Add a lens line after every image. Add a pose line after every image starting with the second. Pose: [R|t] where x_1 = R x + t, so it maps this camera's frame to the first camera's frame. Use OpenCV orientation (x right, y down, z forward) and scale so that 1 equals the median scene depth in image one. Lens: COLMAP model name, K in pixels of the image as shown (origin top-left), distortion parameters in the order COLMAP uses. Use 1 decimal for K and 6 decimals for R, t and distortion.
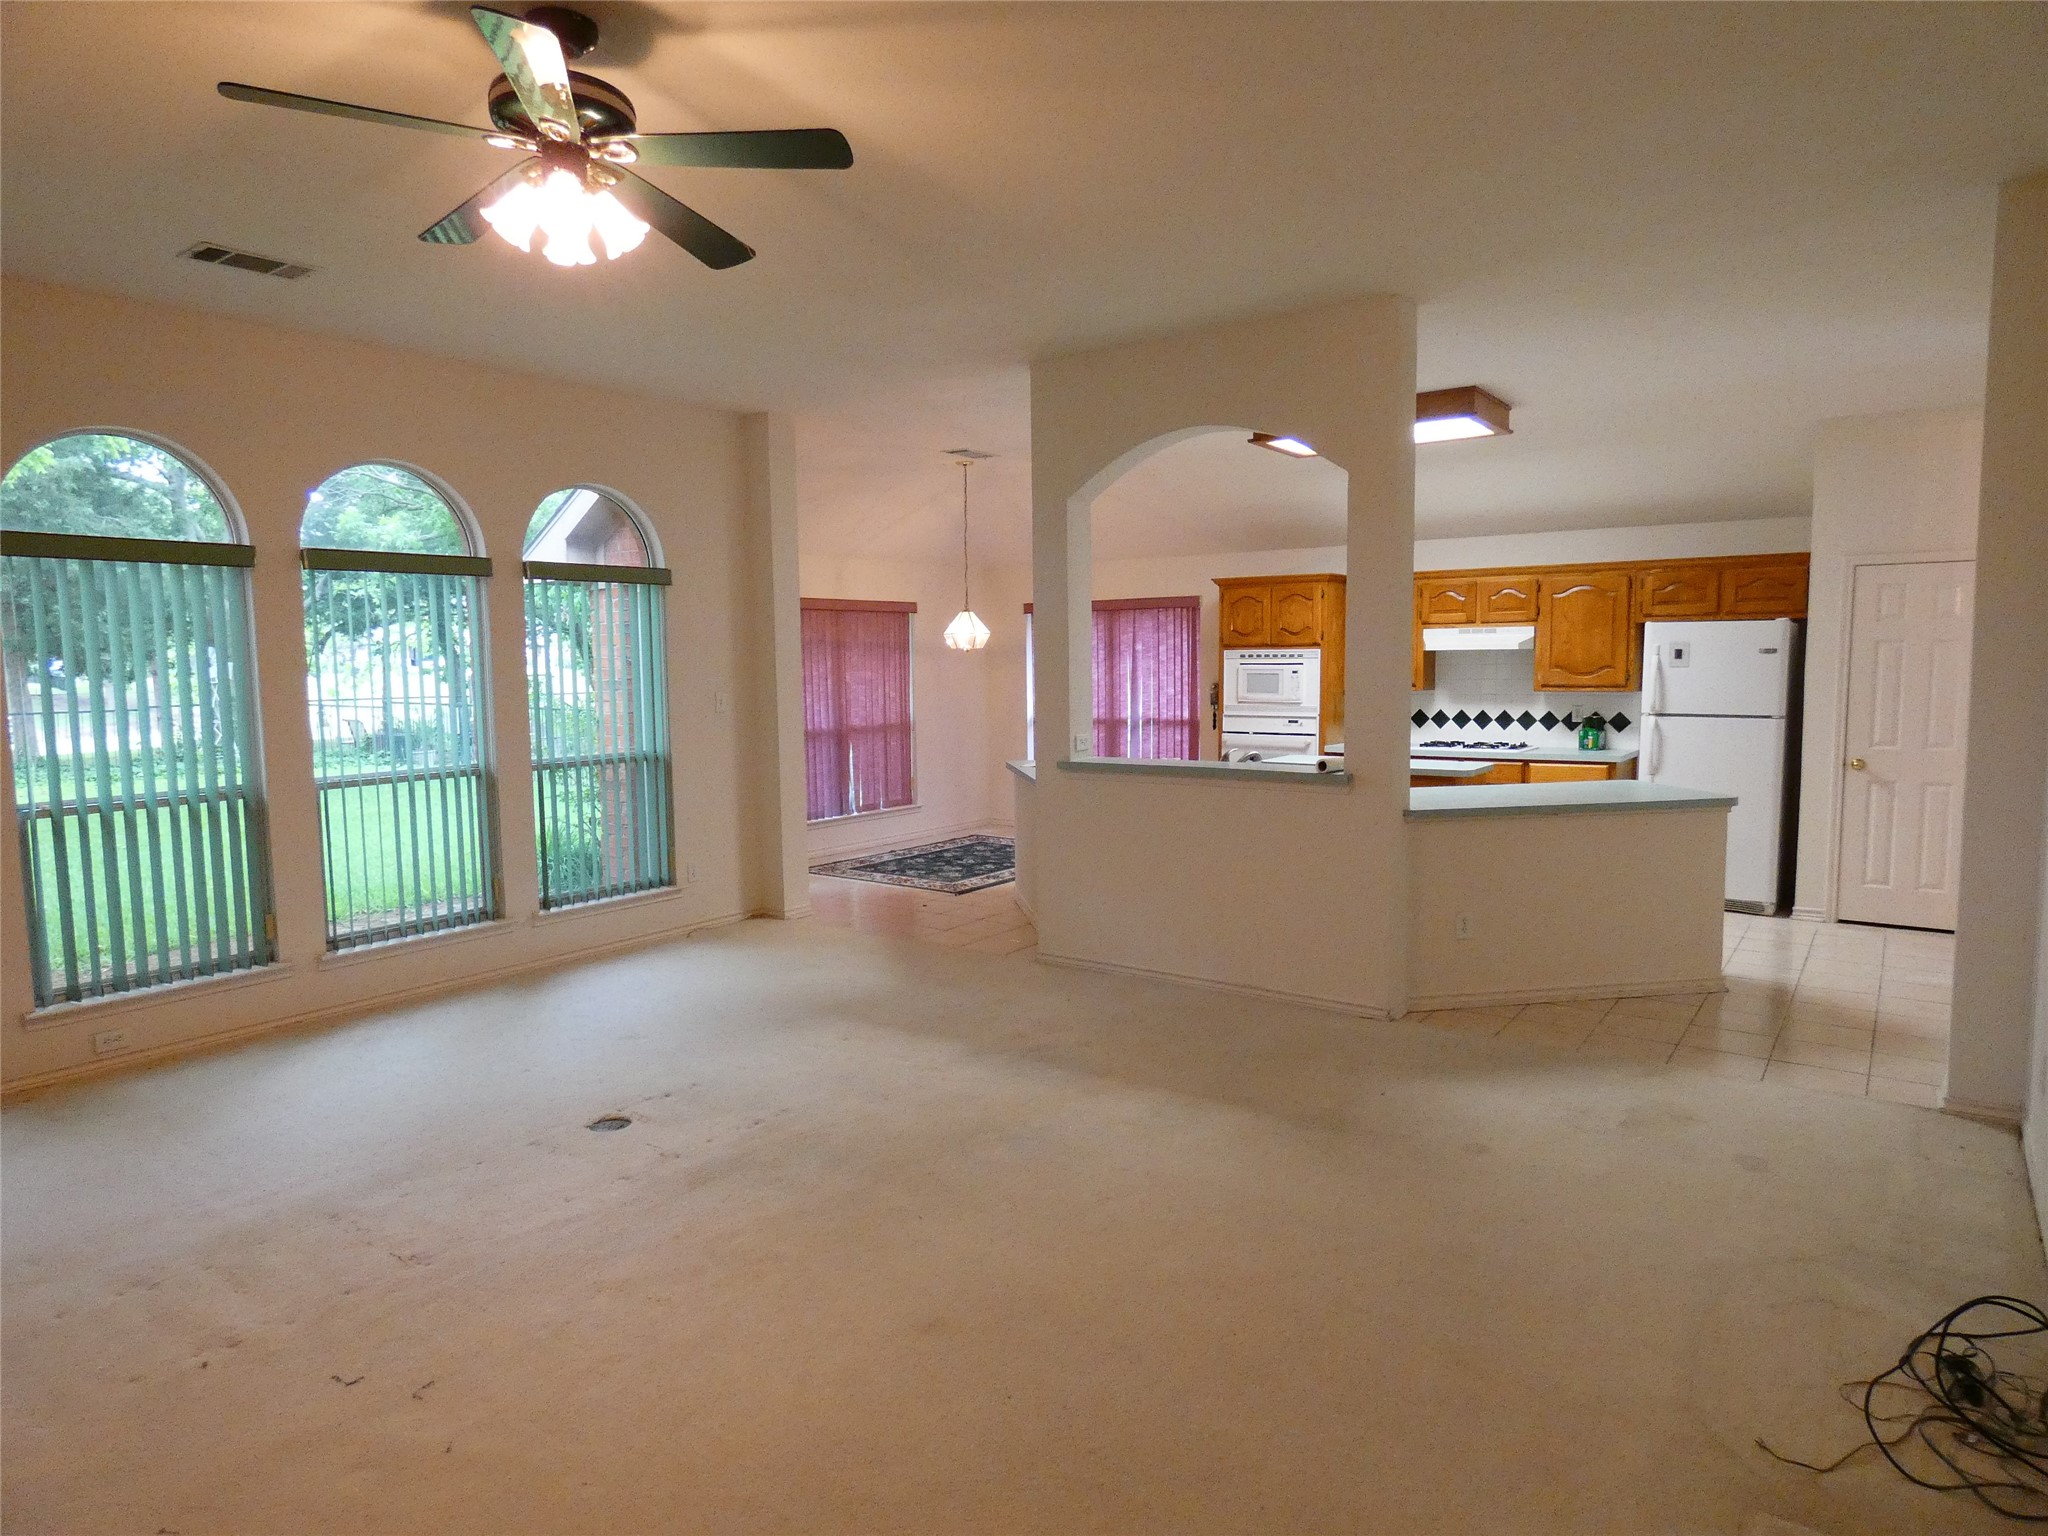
lens RADIAL K [[1226.5, 0, 1023.3], [0, 1226.5, 774.7], [0, 0, 1]] dist [-0.005952, -0.002885]
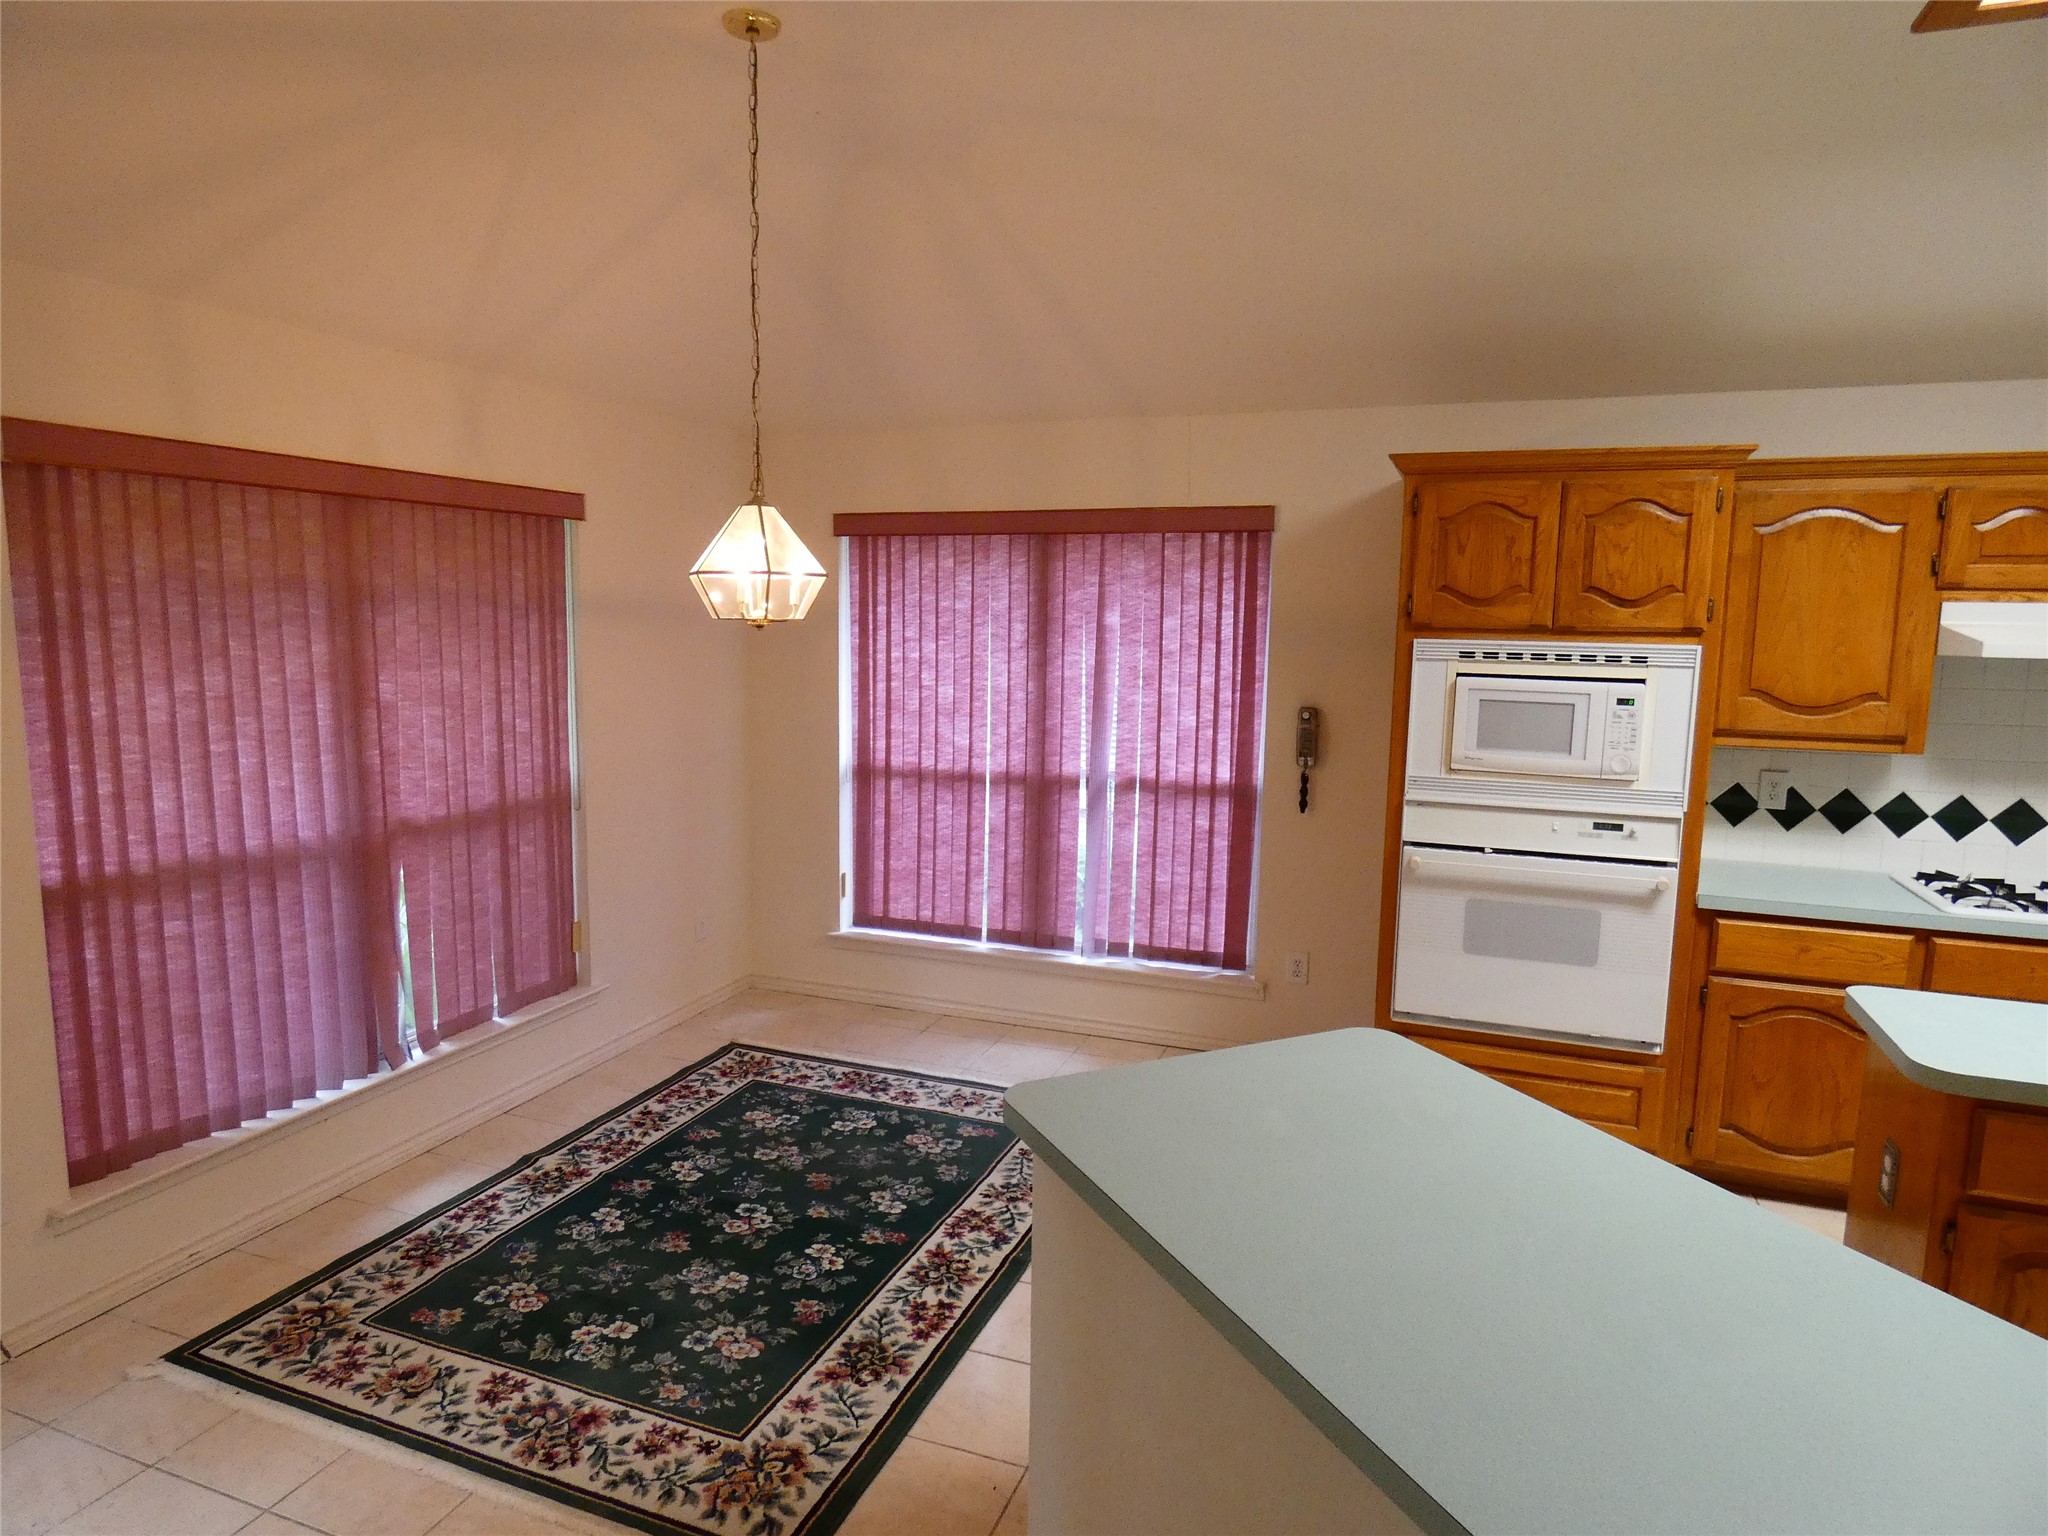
lens RADIAL K [[1226.5, 0, 1017.3], [0, 1226.5, 770.1], [0, 0, 1]] dist [-0.005952, -0.002885]
pose [[0.965682, -0.008425, 0.259590, -0.056699], [-0.000798, 0.999373, 0.035405, -0.066365], [-0.259725, -0.034397, 0.965070, 0.591861]]
